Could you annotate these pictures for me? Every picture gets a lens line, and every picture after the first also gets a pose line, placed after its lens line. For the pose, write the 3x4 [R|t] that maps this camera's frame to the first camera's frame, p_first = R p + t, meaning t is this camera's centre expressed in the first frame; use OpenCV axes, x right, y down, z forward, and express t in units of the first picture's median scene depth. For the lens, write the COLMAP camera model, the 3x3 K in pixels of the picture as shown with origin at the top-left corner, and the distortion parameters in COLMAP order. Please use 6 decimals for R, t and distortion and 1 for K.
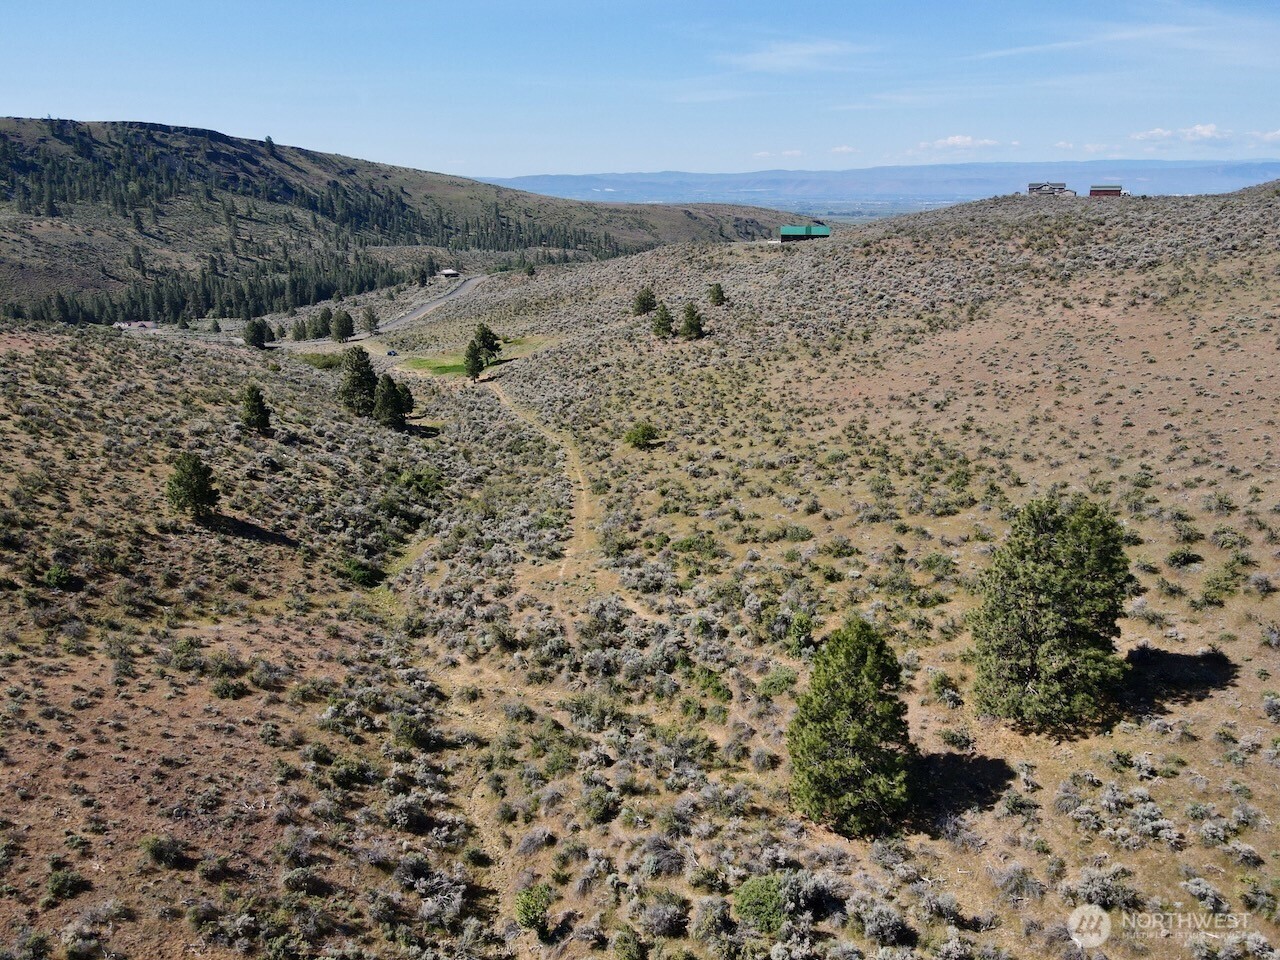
lens RADIAL K [[922.3, 0, 634.5], [0, 922.3, 479.6], [0, 0, 1]] dist [-0.008563, 0.028808]
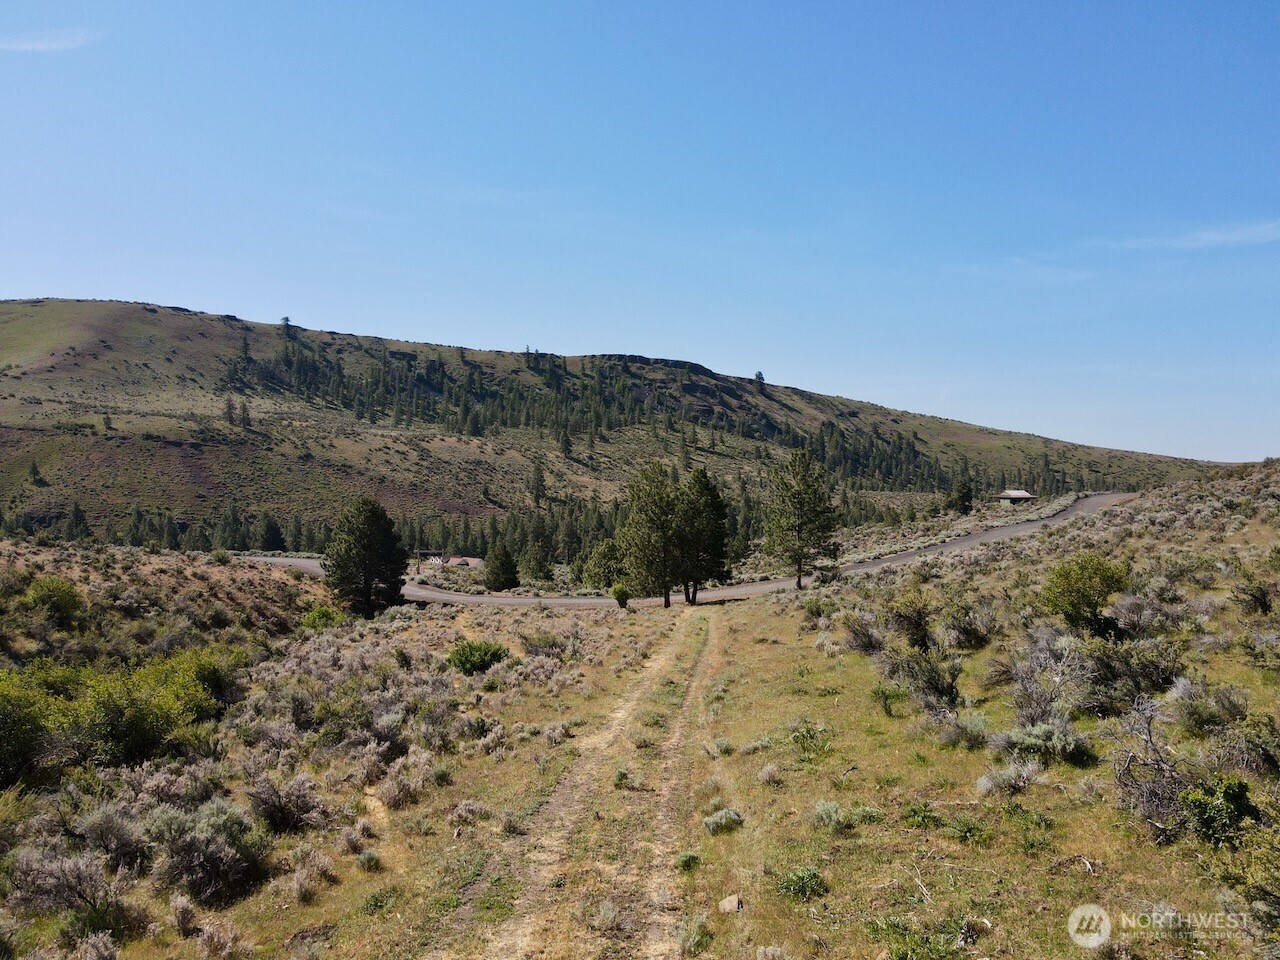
lens RADIAL K [[922.3, 0, 634.5], [0, 922.3, 479.6], [0, 0, 1]] dist [-0.008563, 0.028808]
pose [[0.865670, 0.007714, -0.500555, -0.092277], [-0.160246, 0.951542, -0.262468, -0.051507], [0.474274, 0.307423, 0.824958, 0.349497]]
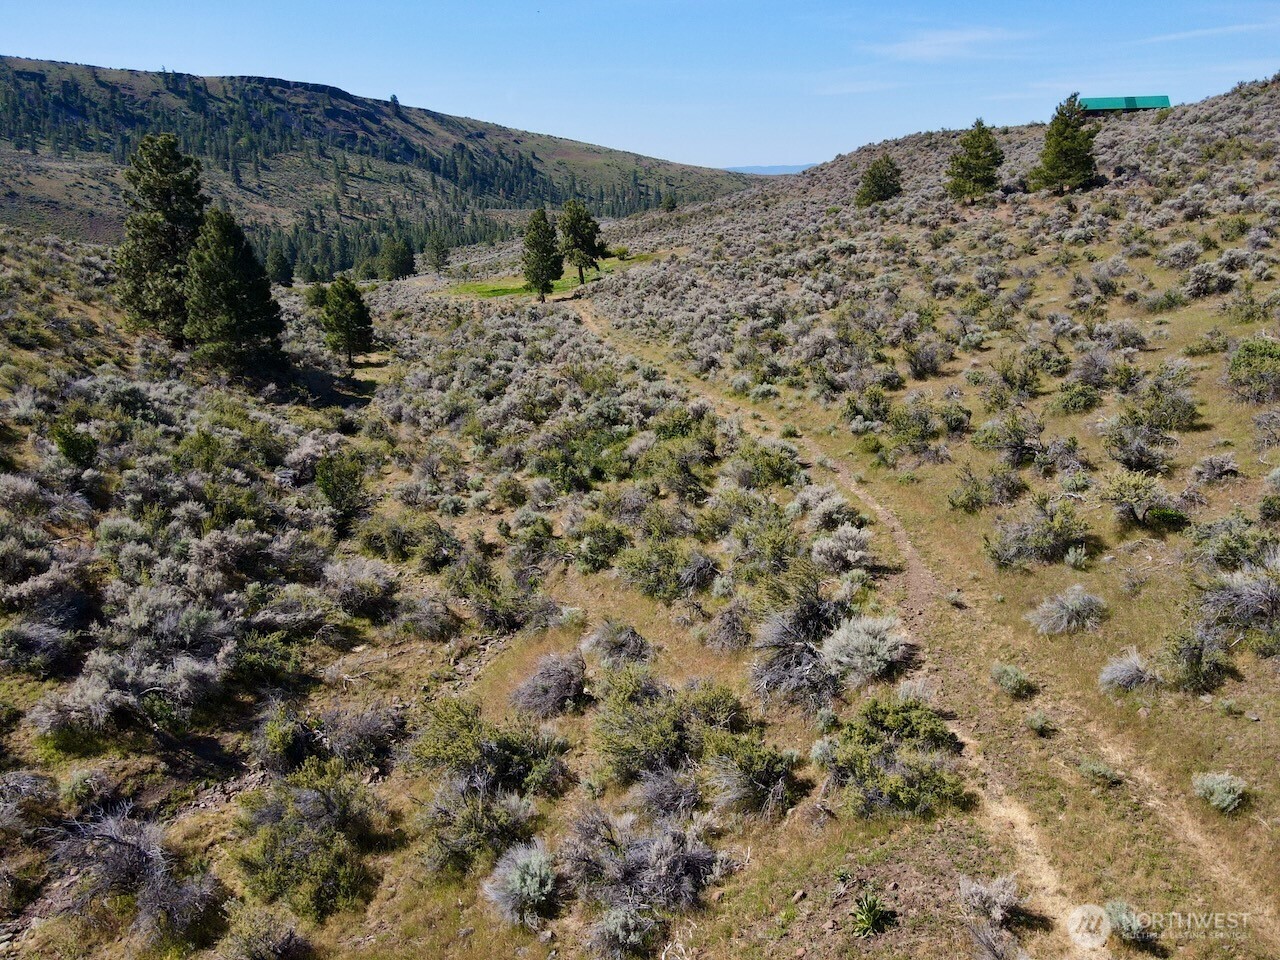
lens RADIAL K [[924.0, 0, 624.3], [0, 924.0, 463.0], [0, 0, 1]] dist [0.028958, -0.000975]
pose [[0.987689, 0.039736, -0.151302, -0.015528], [-0.041592, 0.999093, -0.009121, -0.005798], [0.150802, 0.015302, 0.988446, 0.144390]]
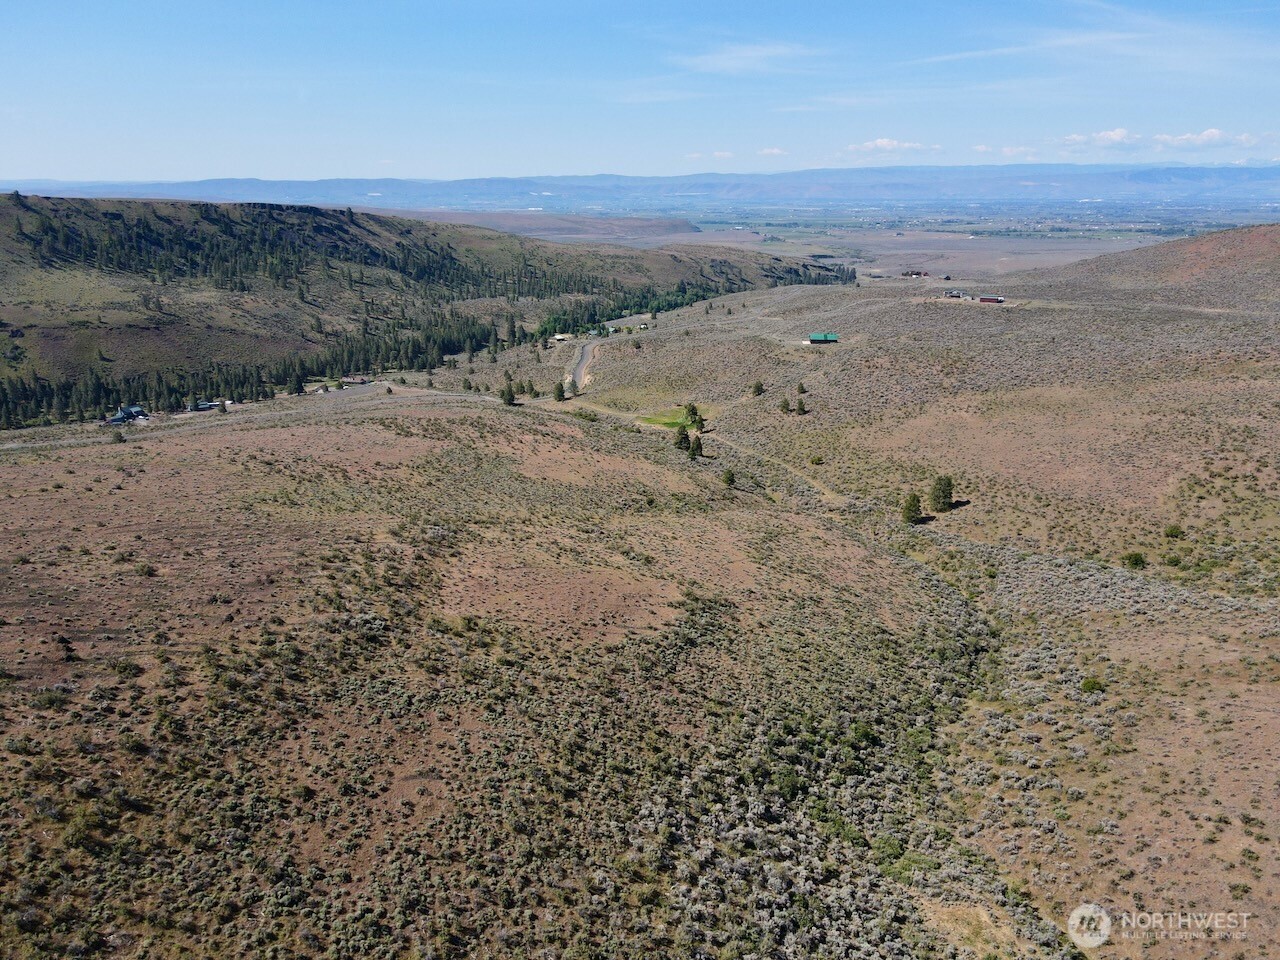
lens RADIAL K [[922.3, 0, 634.5], [0, 922.3, 479.6], [0, 0, 1]] dist [-0.008563, 0.028808]
pose [[0.997522, -0.019753, 0.067520, -0.127331], [0.019749, 0.999805, 0.000732, 0.000275], [-0.067521, 0.000603, 0.997718, -0.317209]]
